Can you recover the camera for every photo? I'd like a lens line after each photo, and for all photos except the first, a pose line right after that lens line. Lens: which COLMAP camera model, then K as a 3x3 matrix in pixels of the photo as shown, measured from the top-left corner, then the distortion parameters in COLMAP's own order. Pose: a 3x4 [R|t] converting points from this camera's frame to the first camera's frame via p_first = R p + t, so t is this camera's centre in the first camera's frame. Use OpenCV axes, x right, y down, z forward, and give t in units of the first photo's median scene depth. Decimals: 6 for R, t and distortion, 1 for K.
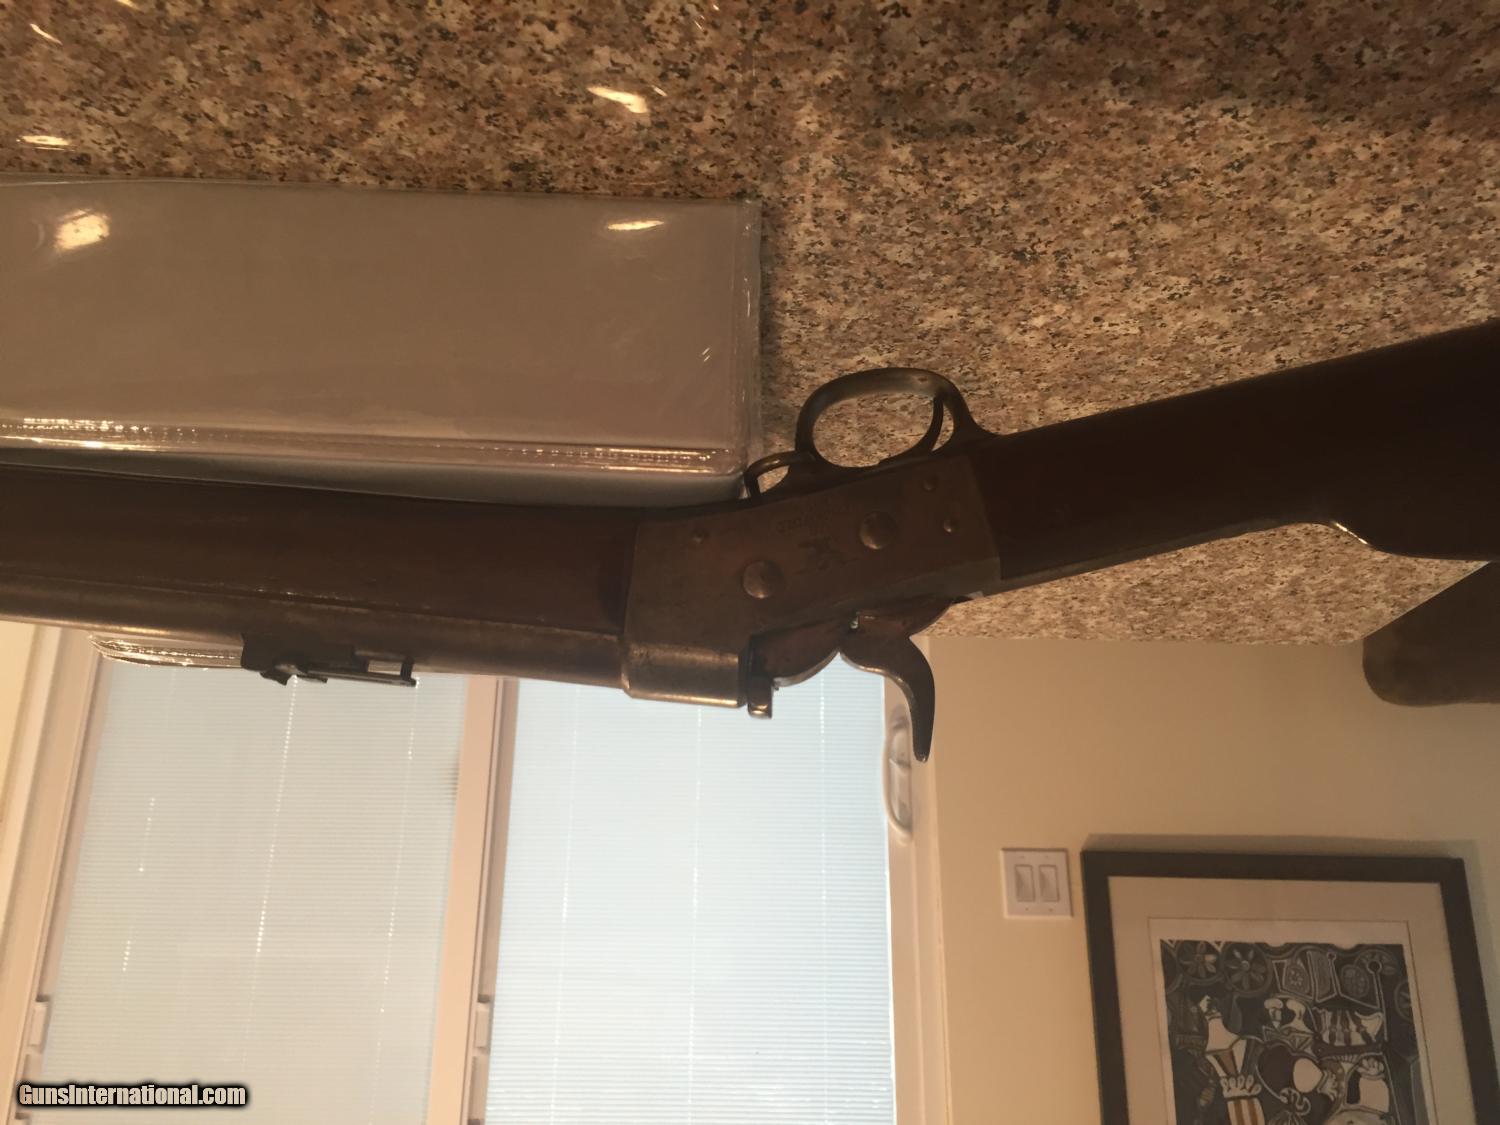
lens RADIAL K [[1328.7, 0, 743.7], [0, 1328.7, 576.1], [0, 0, 1]] dist [0.095898, -0.159147]
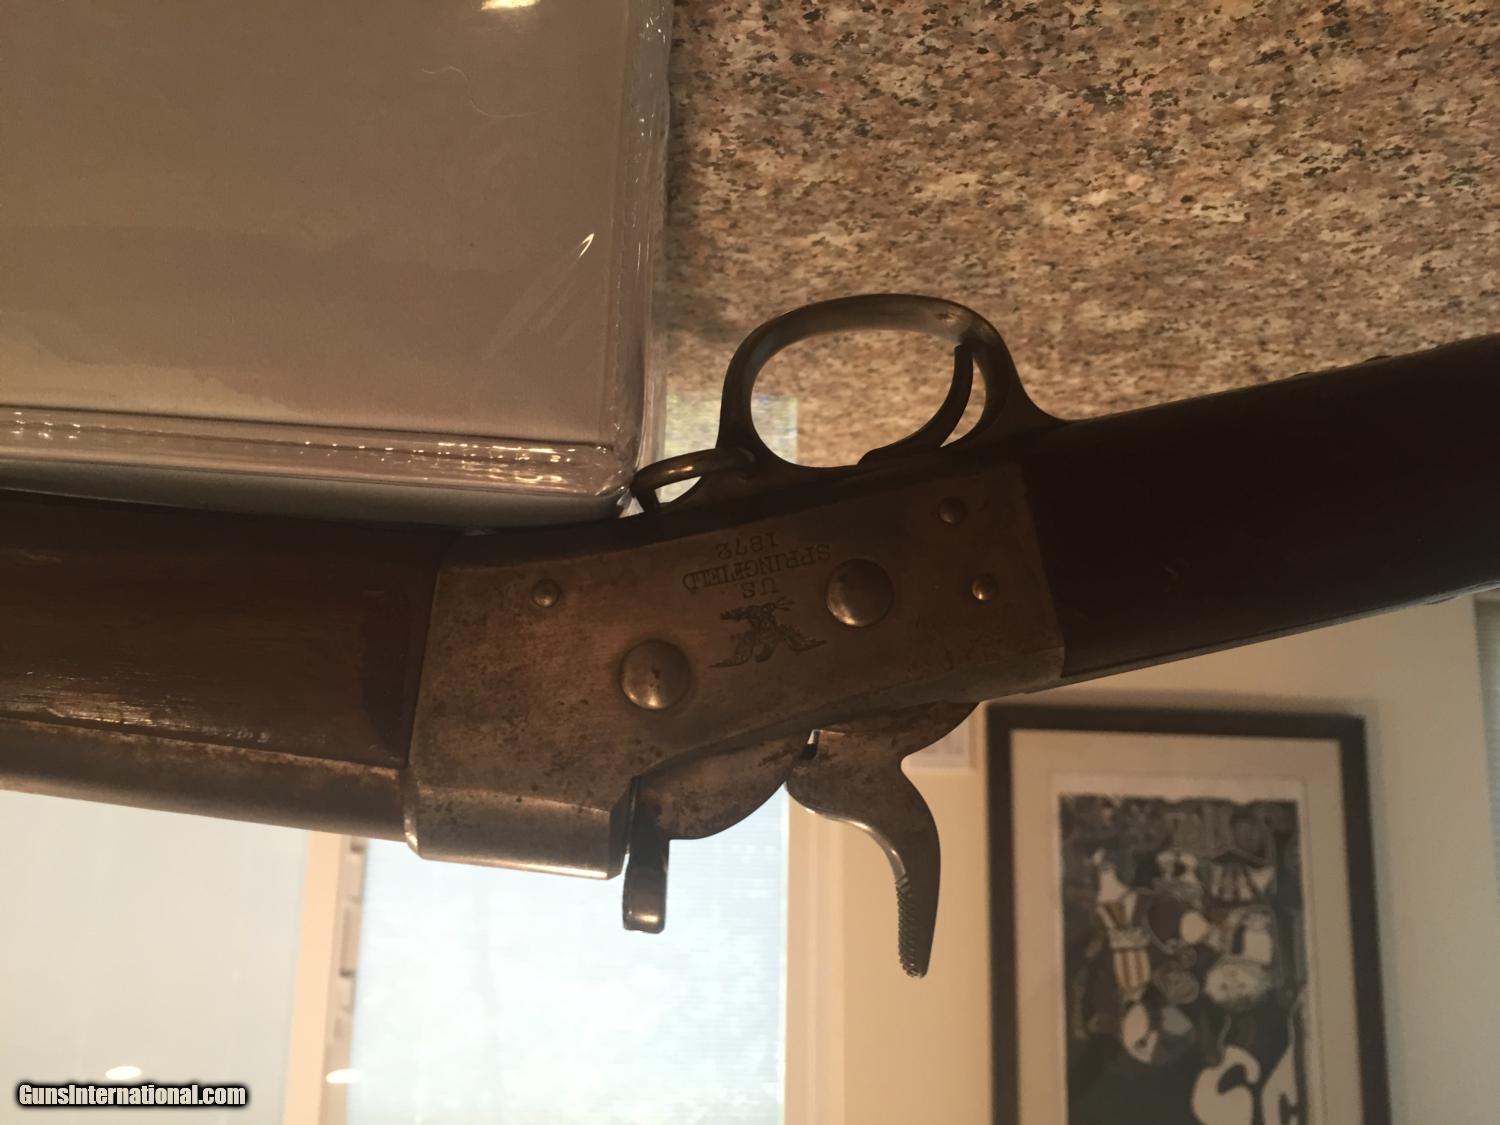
lens RADIAL K [[1328.7, 0, 743.7], [0, 1328.7, 576.1], [0, 0, 1]] dist [0.095898, -0.159147]
pose [[0.996740, 0.025454, 0.076566, 0.005059], [-0.036506, 0.988520, 0.146613, -0.099713], [-0.071955, -0.148931, 0.986226, 0.349343]]
